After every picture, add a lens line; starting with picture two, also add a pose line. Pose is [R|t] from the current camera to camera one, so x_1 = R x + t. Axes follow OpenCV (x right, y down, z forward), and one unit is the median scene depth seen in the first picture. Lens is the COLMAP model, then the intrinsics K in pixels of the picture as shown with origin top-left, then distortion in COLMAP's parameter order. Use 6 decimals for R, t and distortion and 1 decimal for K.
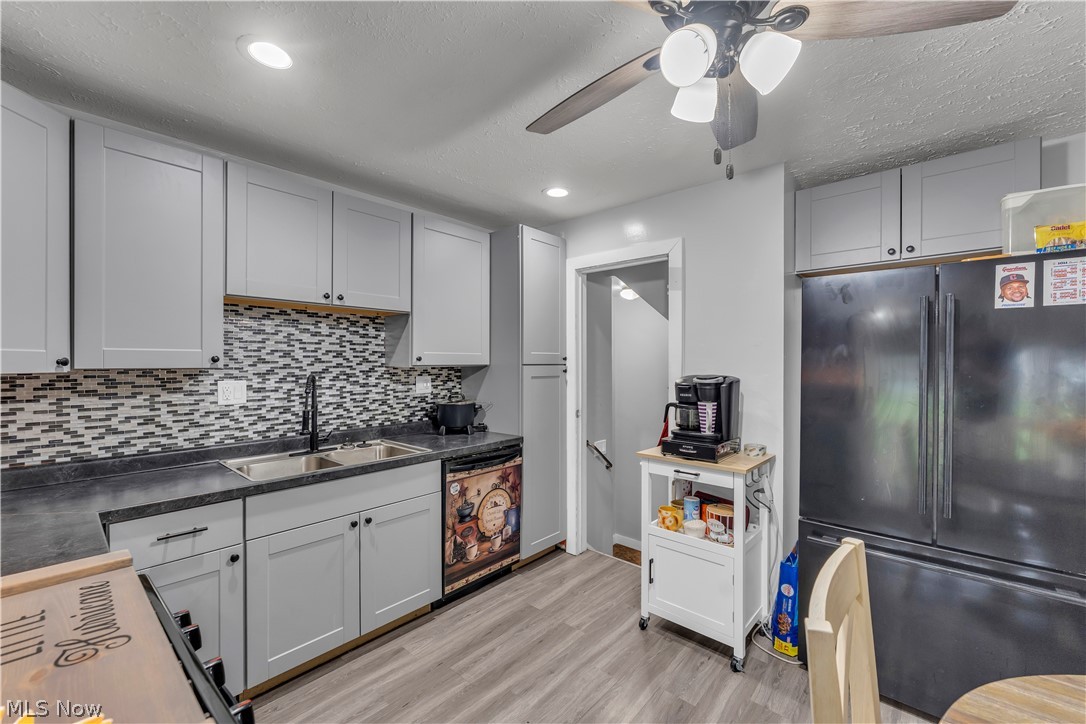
lens RADIAL K [[444.6, 0, 541.6], [0, 444.6, 362.2], [0, 0, 1]] dist [0.002334, -0.000090]
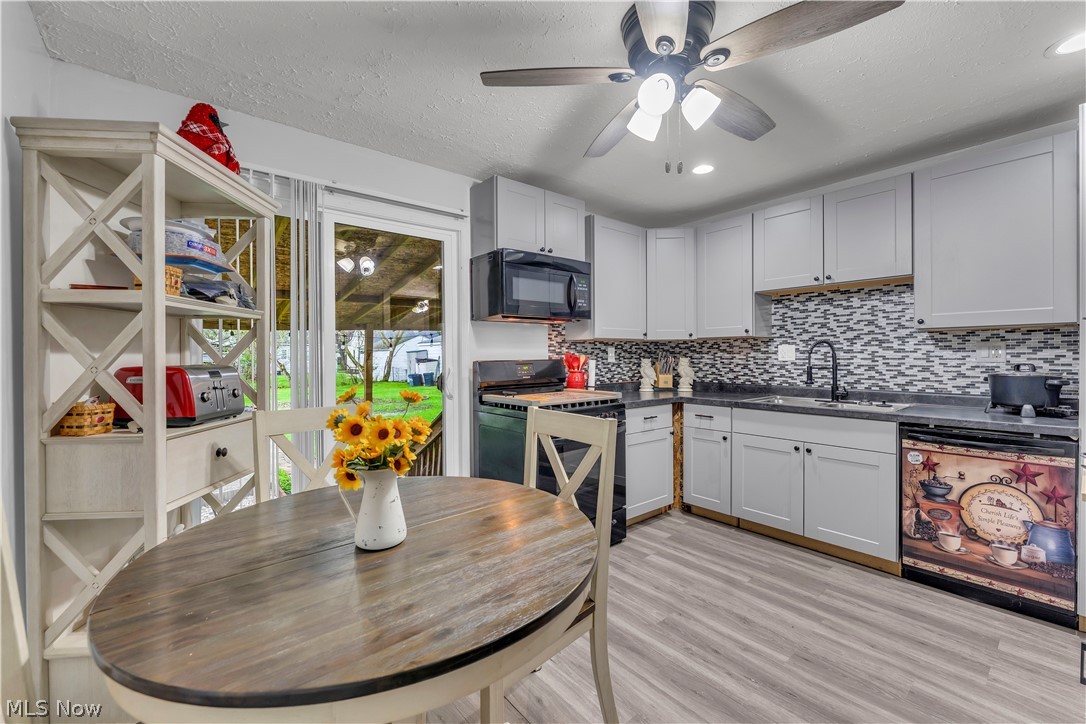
lens RADIAL K [[444.6, 0, 542.6], [0, 444.6, 357.9], [0, 0, 1]] dist [0.002334, -0.000090]
pose [[-0.152507, 0.006887, -0.988278, 0.835310], [0.005577, 0.999966, 0.006108, 0.063413], [0.988287, -0.004580, -0.152540, 0.365066]]
